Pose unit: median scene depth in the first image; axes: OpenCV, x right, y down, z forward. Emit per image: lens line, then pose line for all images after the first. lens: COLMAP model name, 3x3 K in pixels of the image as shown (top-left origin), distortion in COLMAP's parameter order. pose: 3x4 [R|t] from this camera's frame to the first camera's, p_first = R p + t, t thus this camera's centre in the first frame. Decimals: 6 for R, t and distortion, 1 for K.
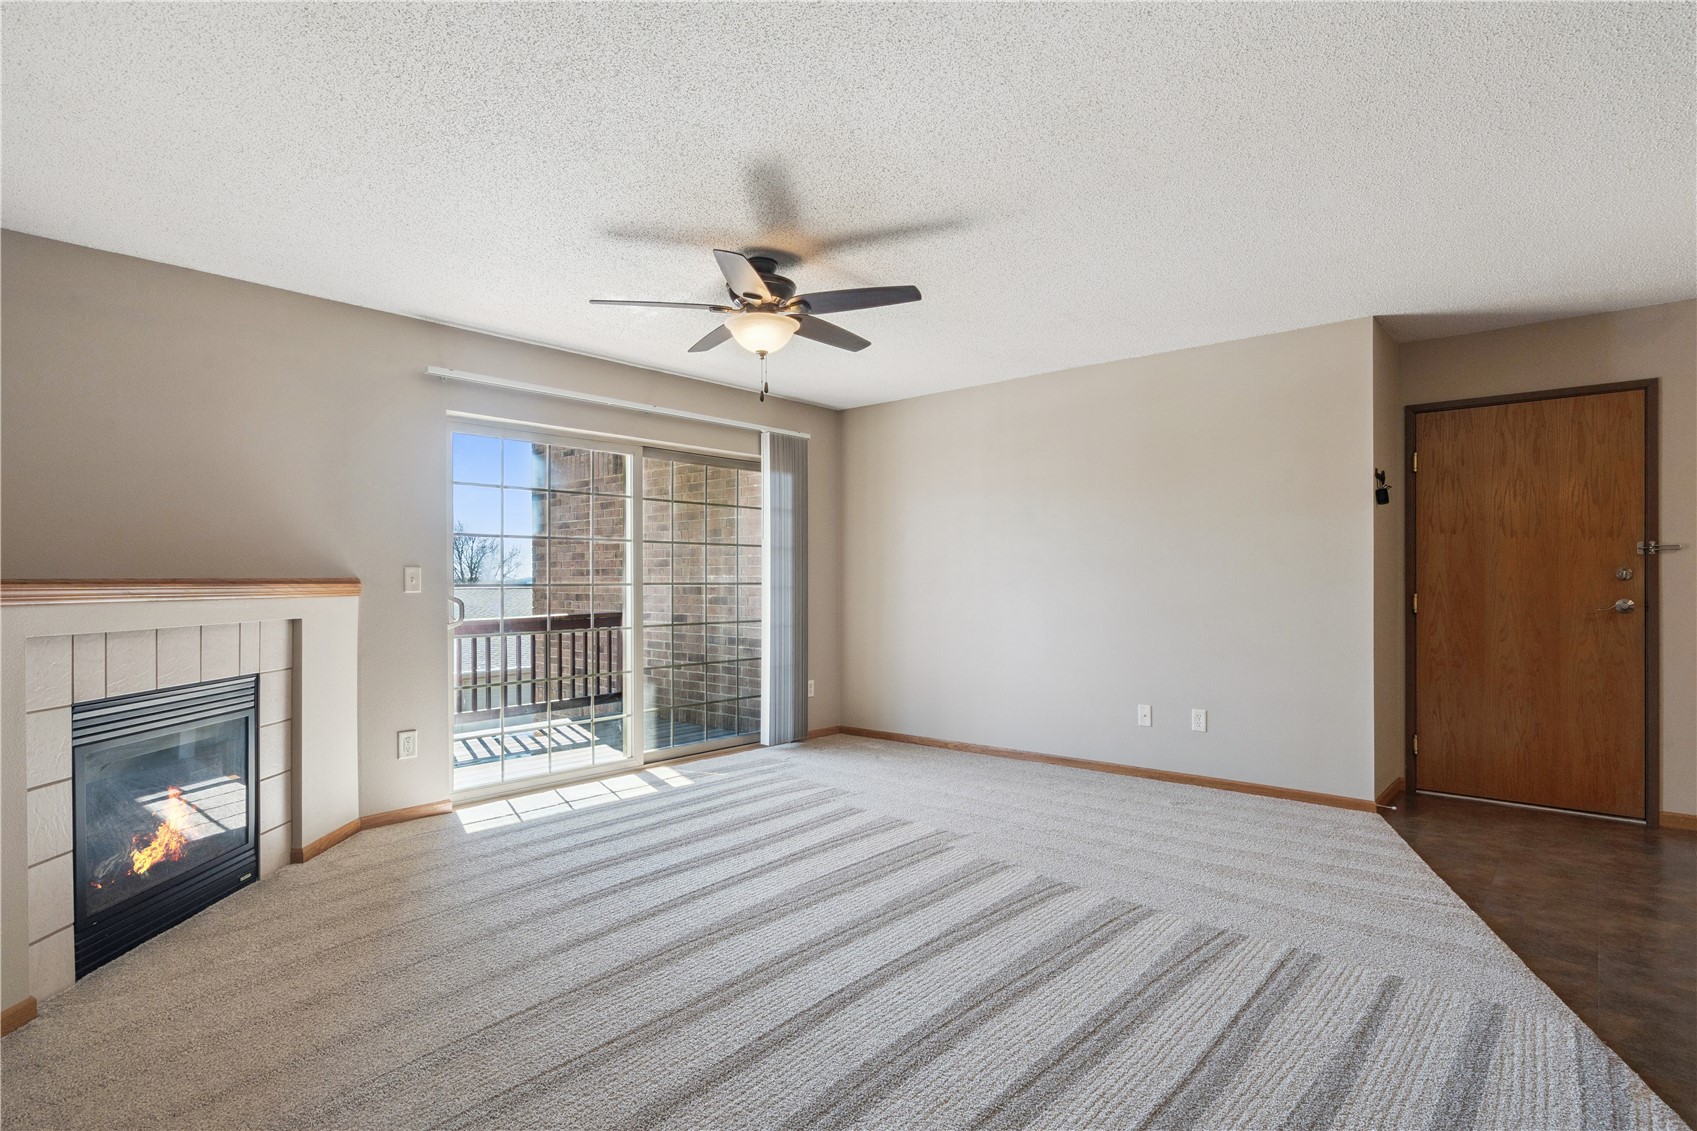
lens RADIAL K [[867.1, 0, 848.1], [0, 867.1, 580.1], [0, 0, 1]] dist [-0.002650, 0.000413]
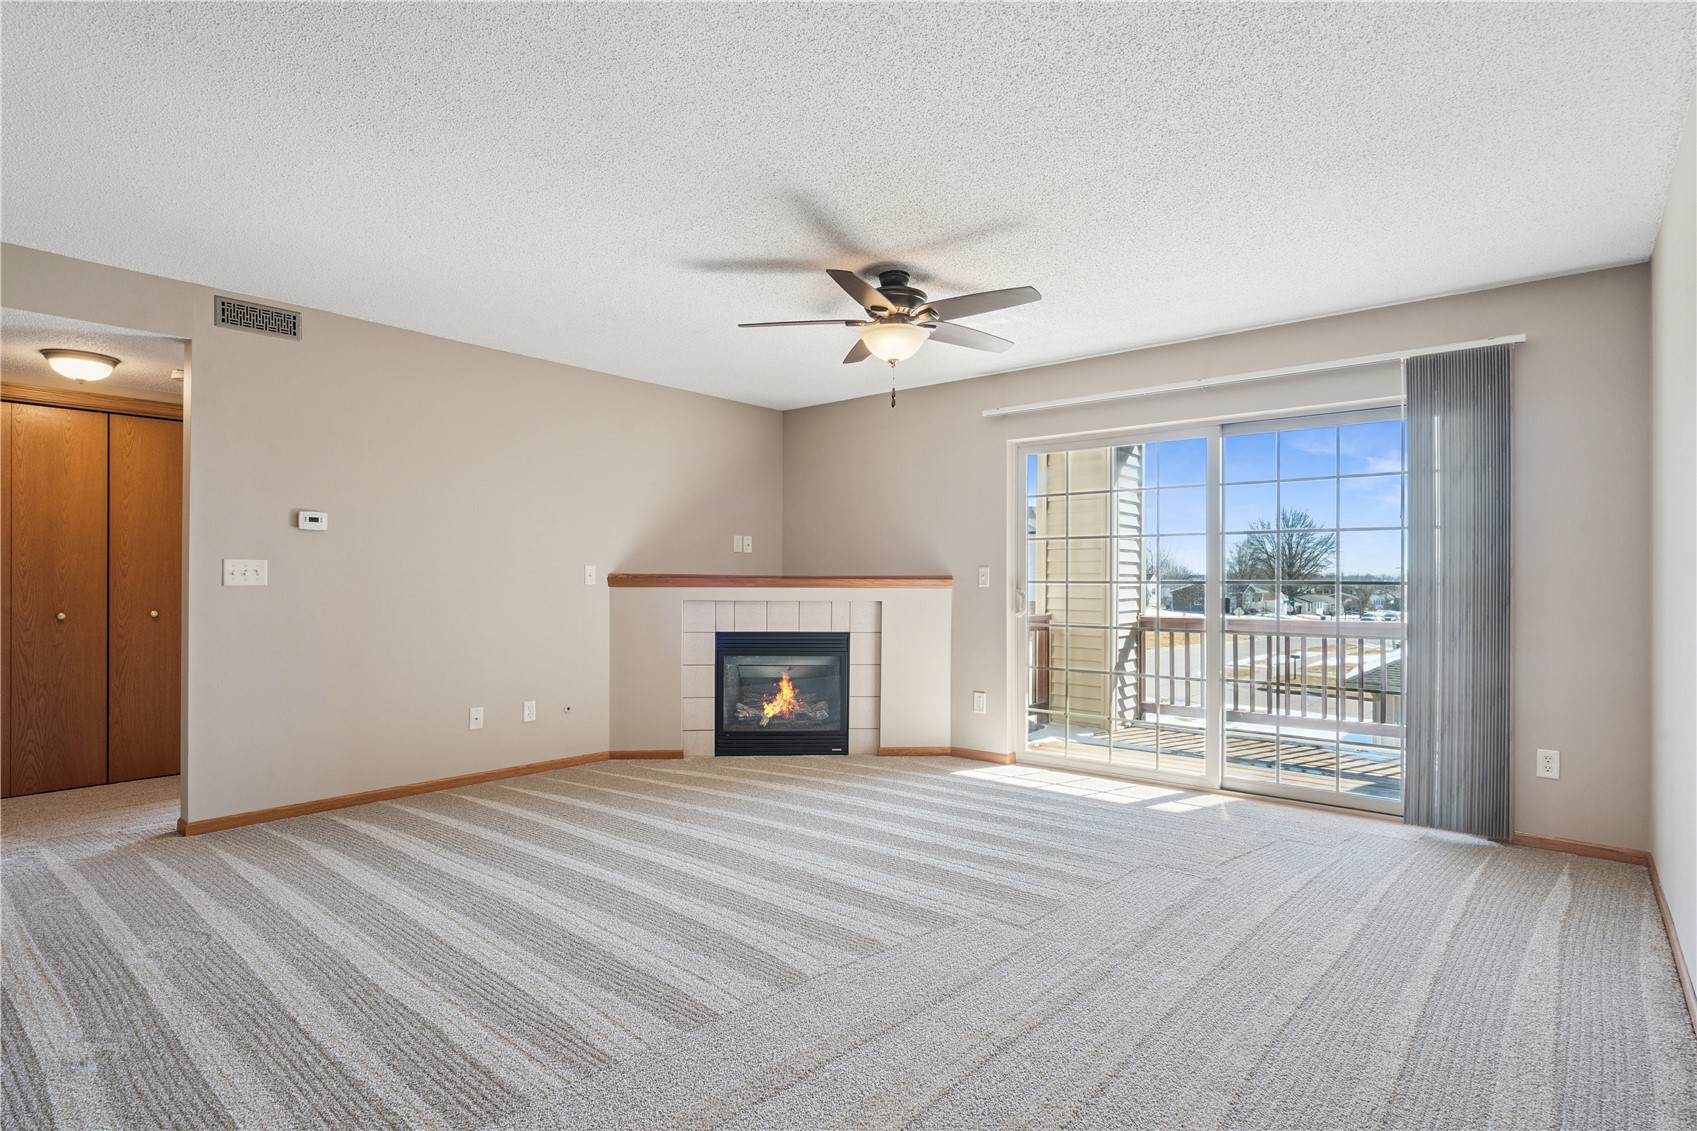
lens RADIAL K [[863.0, 0, 851.5], [0, 863.0, 571.4], [0, 0, 1]] dist [-0.001917, 0.000971]
pose [[0.020089, -0.006465, -0.999777, 0.782735], [-0.004032, 0.999970, -0.006547, 0.001219], [0.999790, 0.004162, 0.020063, 0.765885]]
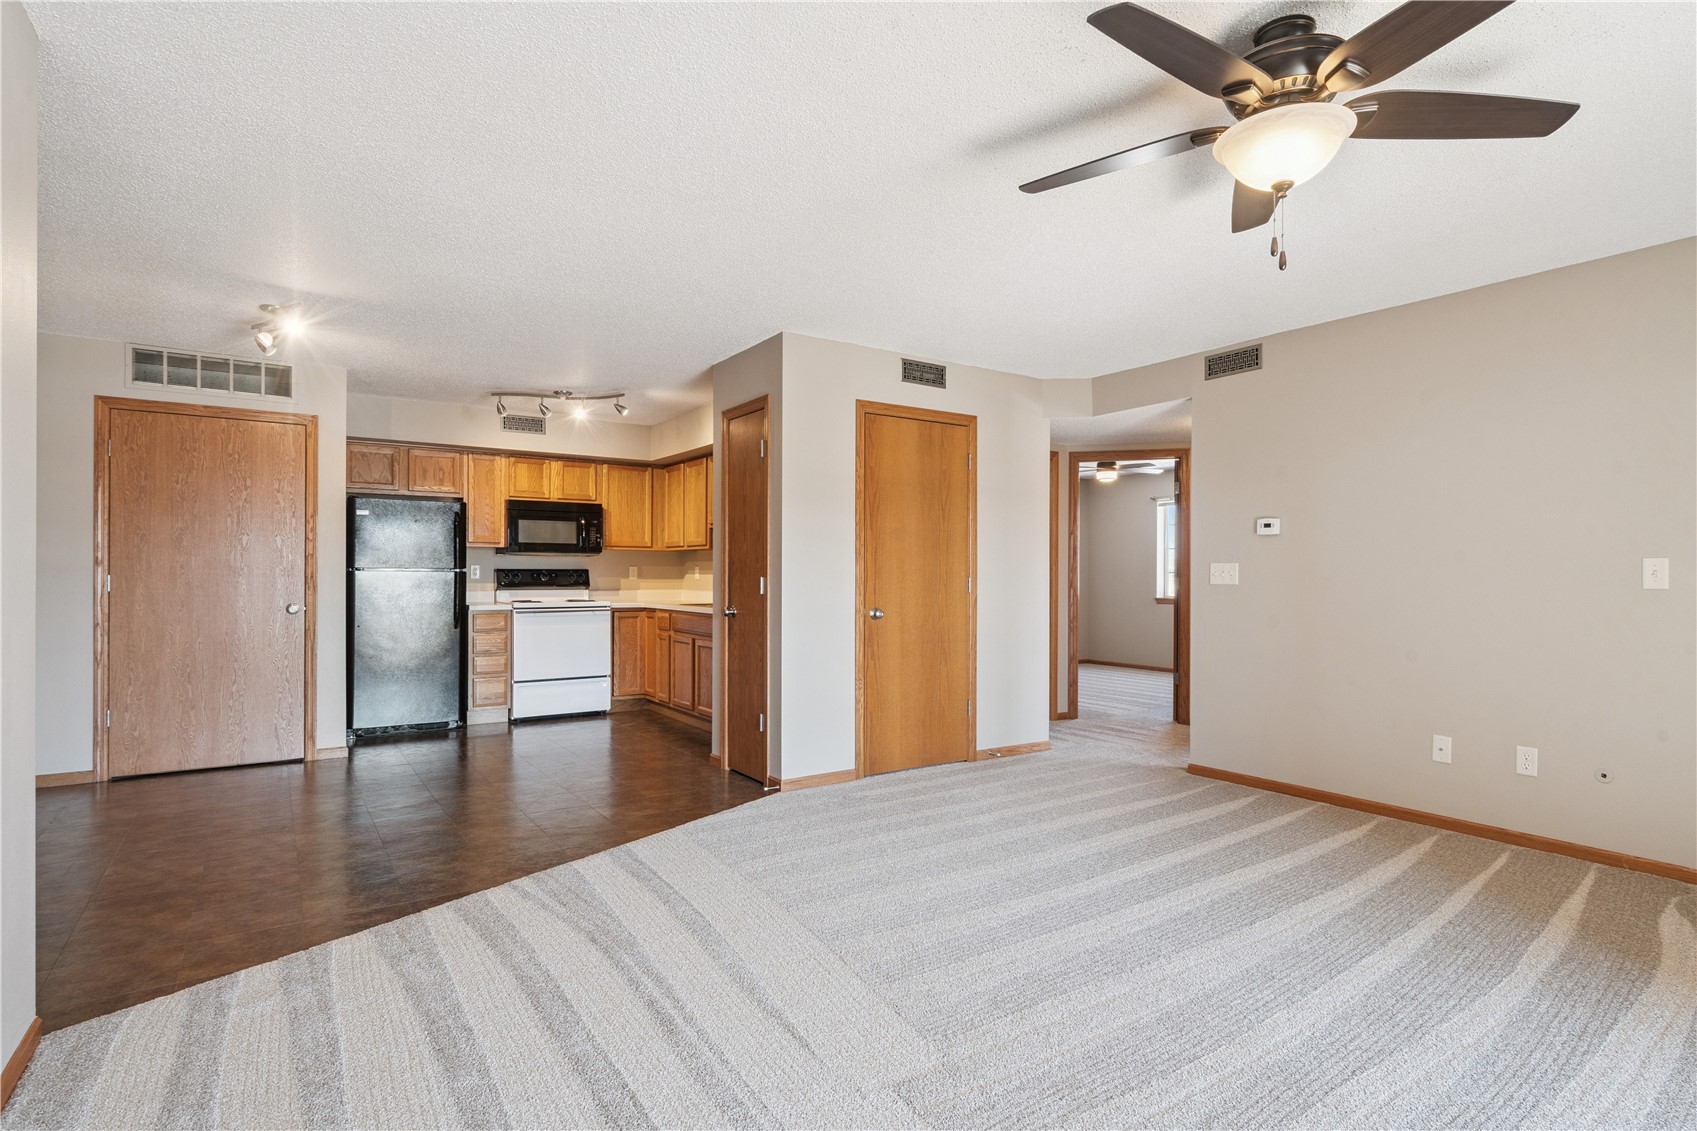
lens RADIAL K [[863.0, 0, 851.5], [0, 863.0, 571.4], [0, 0, 1]] dist [-0.001917, 0.000971]
pose [[-0.965740, 0.001359, 0.259507, 0.023836], [-0.000183, 0.999982, -0.005920, 0.002884], [-0.259510, -0.005765, -0.965723, 1.353053]]
